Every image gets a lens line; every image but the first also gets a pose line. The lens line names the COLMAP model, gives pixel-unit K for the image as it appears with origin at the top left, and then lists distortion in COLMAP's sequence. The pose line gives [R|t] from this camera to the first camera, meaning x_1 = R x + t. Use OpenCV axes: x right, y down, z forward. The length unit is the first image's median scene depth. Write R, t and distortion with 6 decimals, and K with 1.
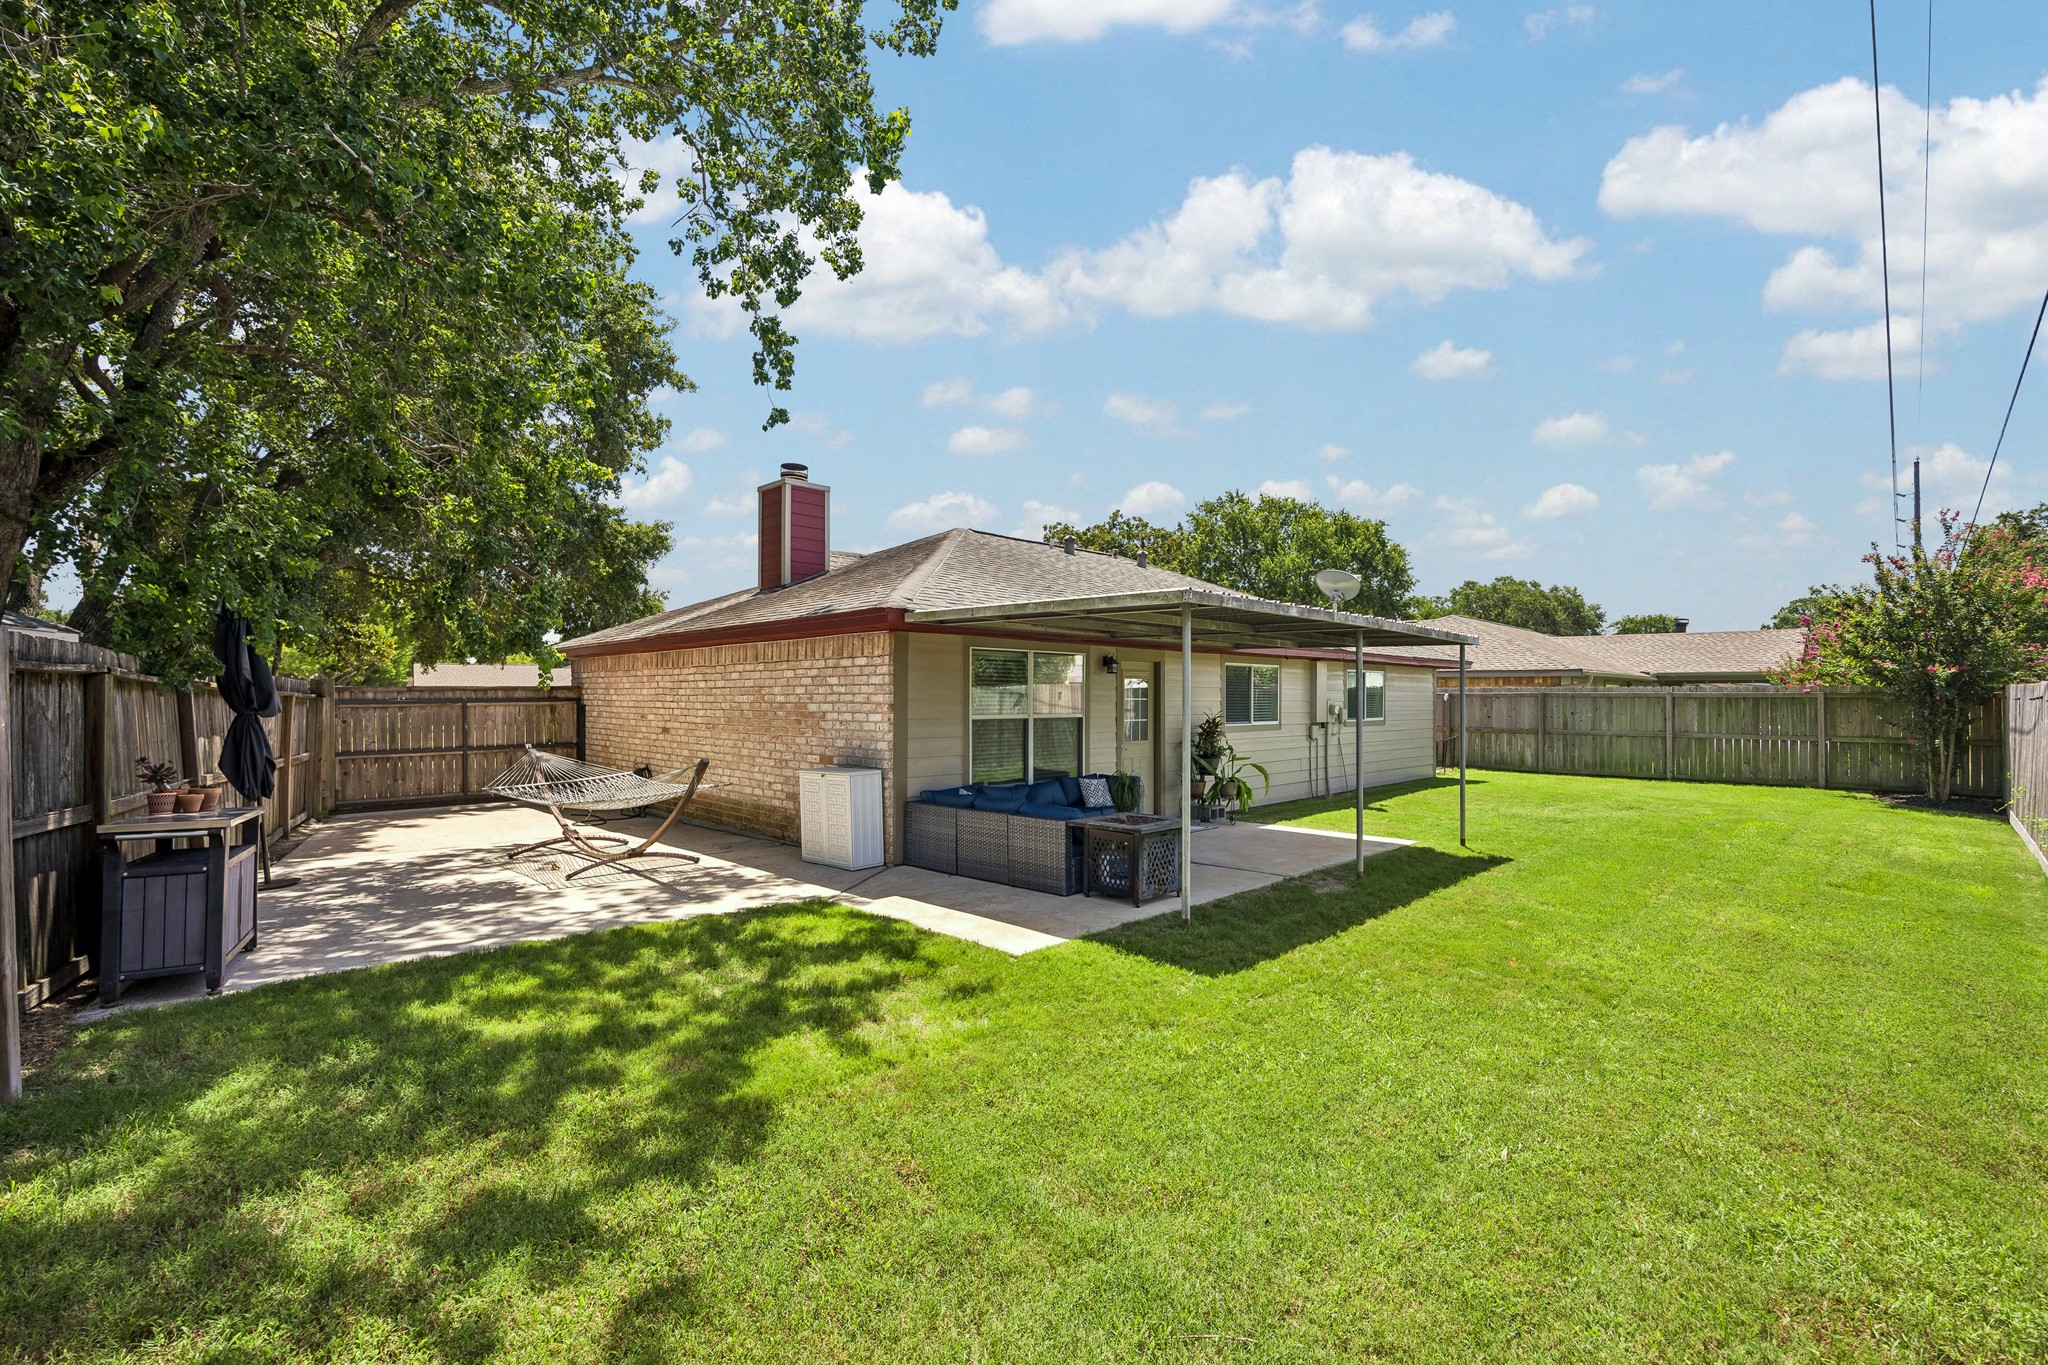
lens RADIAL K [[870.4, 0, 1029.4], [0, 870.4, 702.2], [0, 0, 1]] dist [-0.024238, 0.000192]
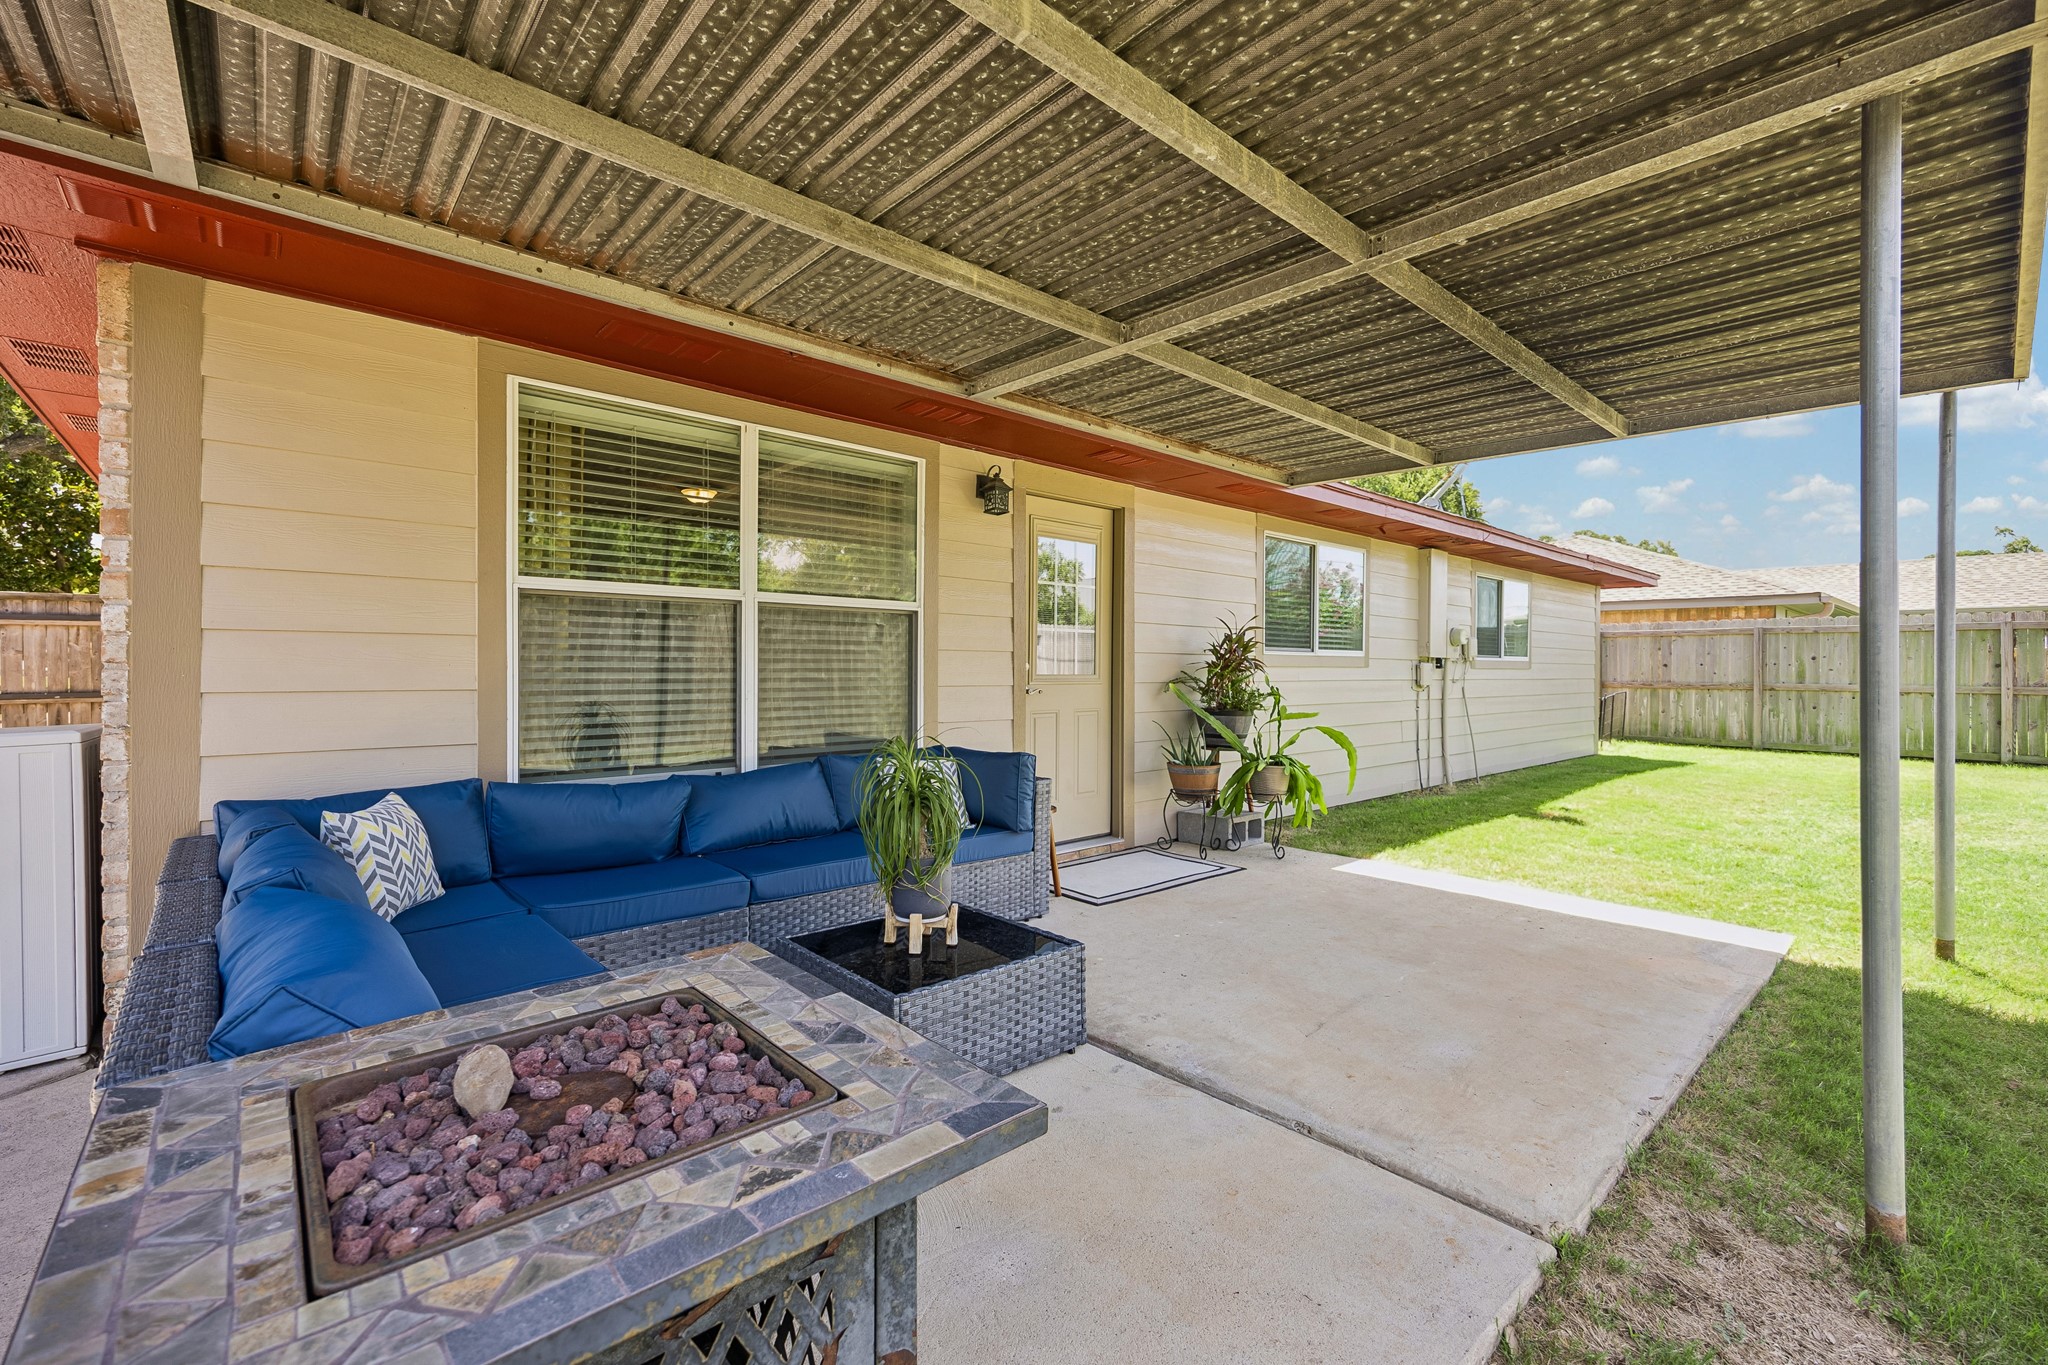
lens RADIAL K [[859.5, 0, 1024.0], [0, 859.5, 682.5], [0, 0, 1]] dist [0.001290, 0.000190]
pose [[0.998595, 0.003064, -0.052898, 0.119717], [-0.002540, 0.999947, 0.009967, 0.042495], [0.052925, -0.009819, 0.998550, 0.524921]]
